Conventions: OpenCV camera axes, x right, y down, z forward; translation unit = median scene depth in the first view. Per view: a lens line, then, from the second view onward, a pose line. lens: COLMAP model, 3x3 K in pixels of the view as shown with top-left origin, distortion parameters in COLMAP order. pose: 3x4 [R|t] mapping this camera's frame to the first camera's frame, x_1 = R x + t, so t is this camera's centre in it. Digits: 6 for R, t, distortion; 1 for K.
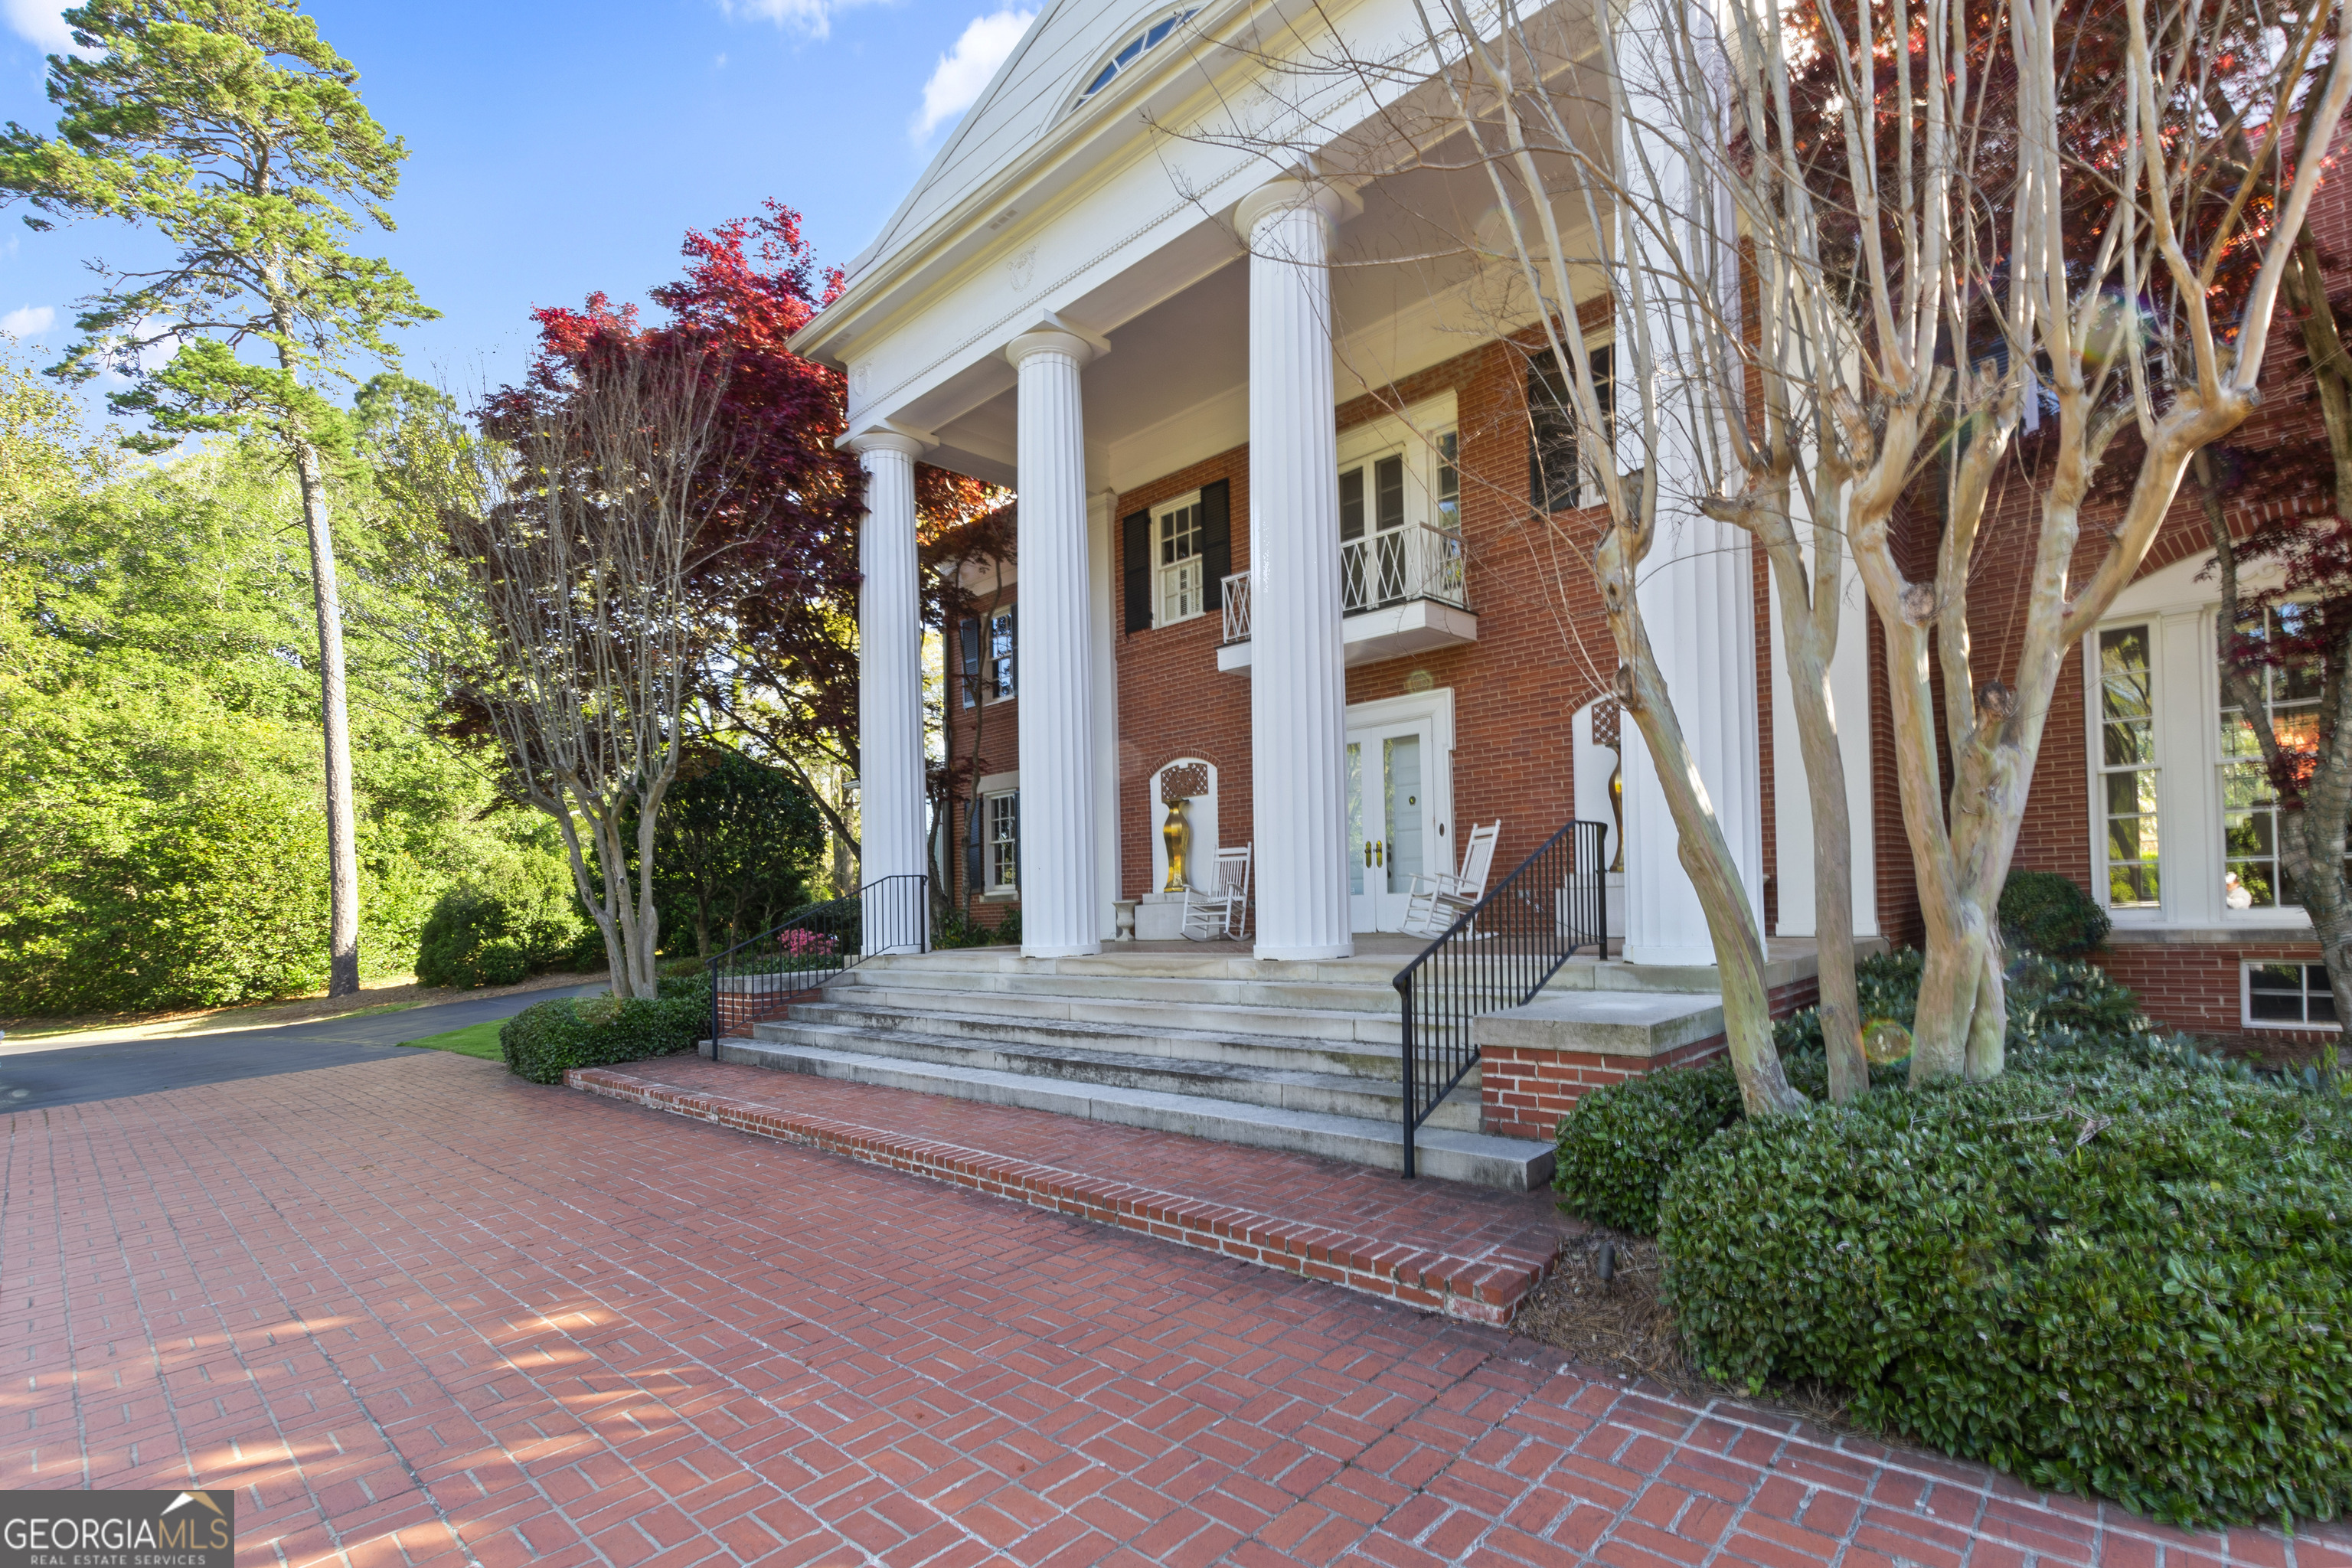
lens RADIAL K [[1014.6, 0, 1109.2], [0, 1014.6, 866.4], [0, 0, 1]] dist [-0.000289, -0.000495]
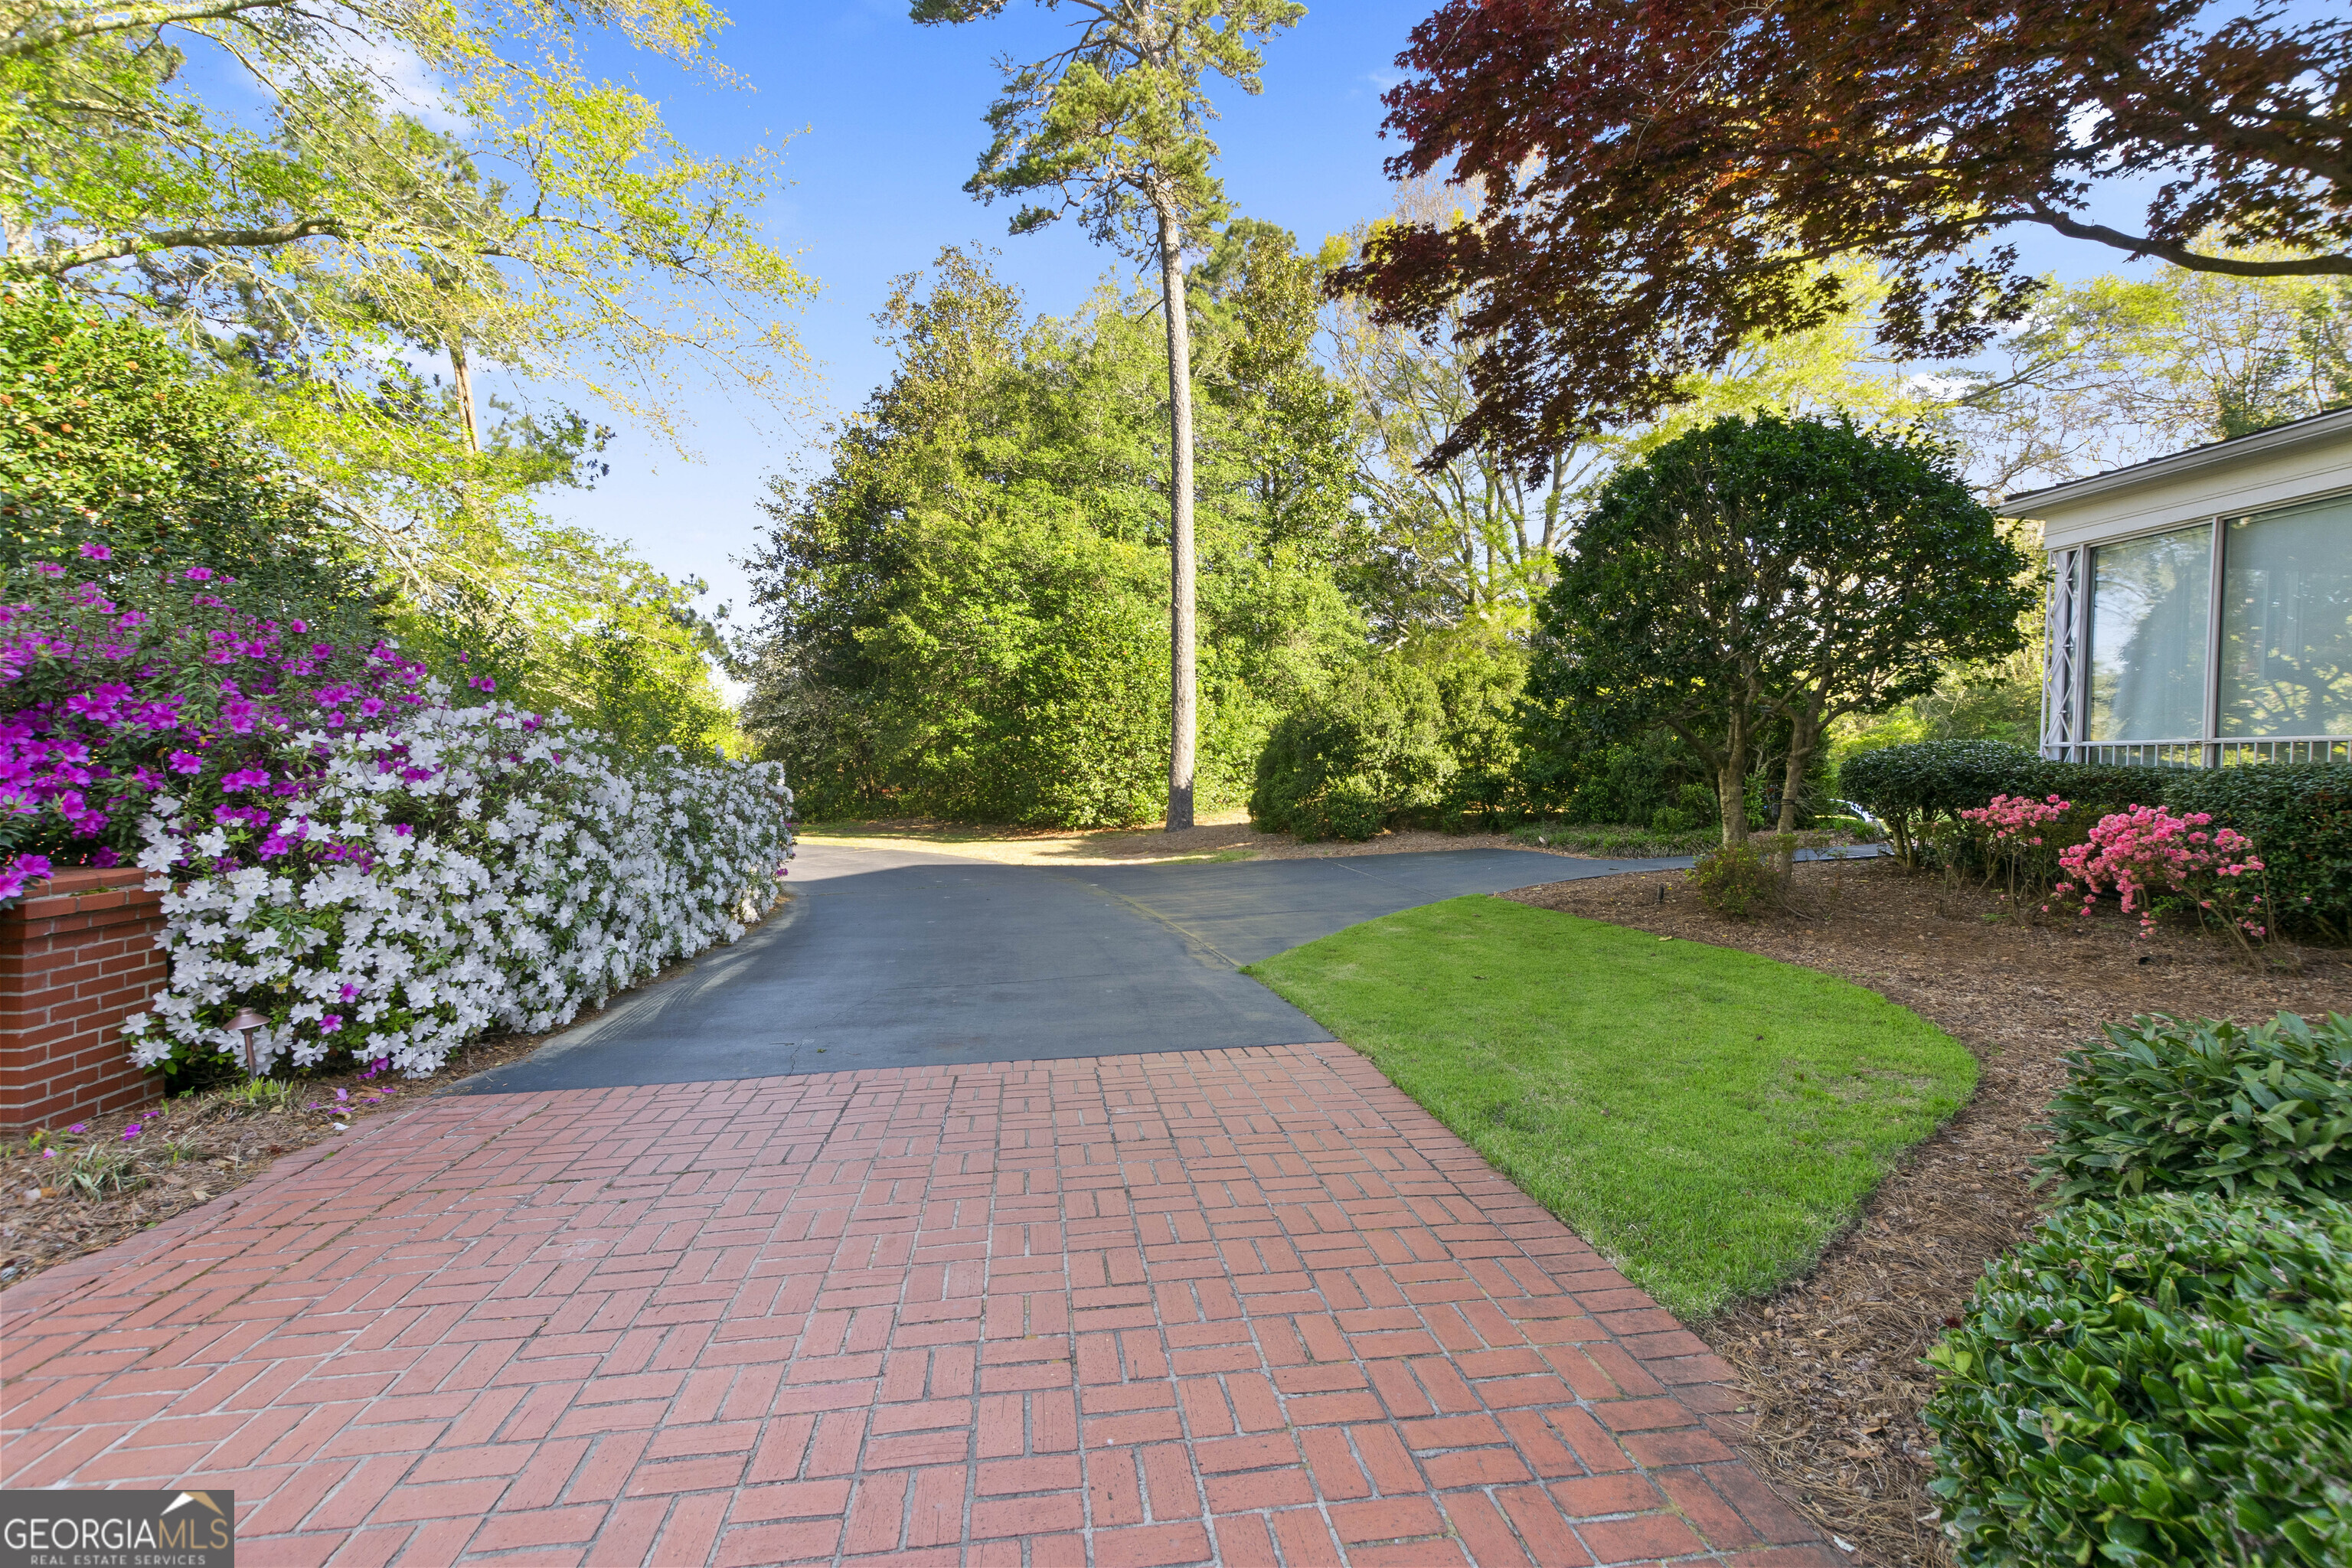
lens RADIAL K [[1014.6, 0, 1175.1], [0, 1014.6, 785.8], [0, 0, 1]] dist [-0.000289, -0.000495]
pose [[0.789024, 0.069535, -0.610414, -0.206941], [-0.035608, 0.997080, 0.067556, 0.027198], [0.613329, -0.031568, 0.789196, 0.282876]]
